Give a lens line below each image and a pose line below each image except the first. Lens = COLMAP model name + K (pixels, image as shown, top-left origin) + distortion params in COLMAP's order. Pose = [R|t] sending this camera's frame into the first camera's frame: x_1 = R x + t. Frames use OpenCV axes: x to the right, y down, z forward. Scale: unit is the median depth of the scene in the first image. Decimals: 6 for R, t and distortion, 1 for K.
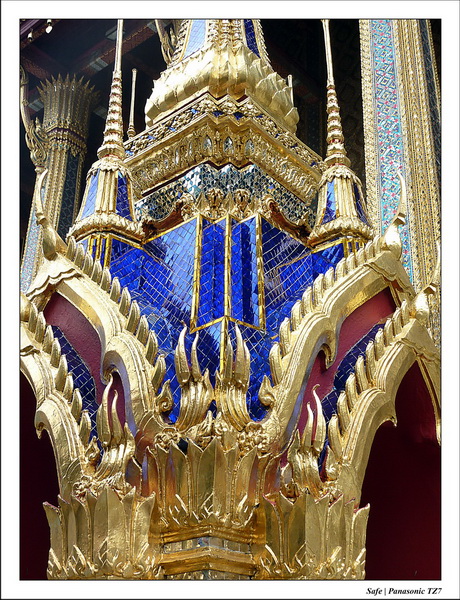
lens RADIAL K [[752.0, 0, 232.1], [0, 752.0, 298.4], [0, 0, 1]] dist [0.029160, 0.000000]
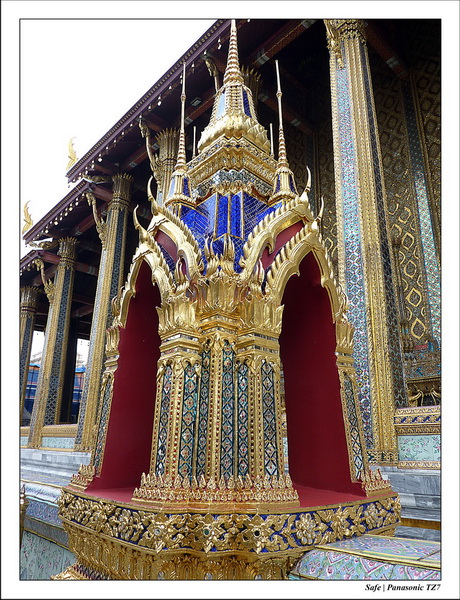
lens RADIAL K [[440.7, 0, 228.6], [0, 440.7, 303.2], [0, 0, 1]] dist [-0.010151, -0.007895]
pose [[0.993124, -0.029317, -0.113340, 0.143102], [0.041162, 0.993764, 0.103628, 0.094674], [0.109595, -0.107581, 0.988137, -0.392181]]
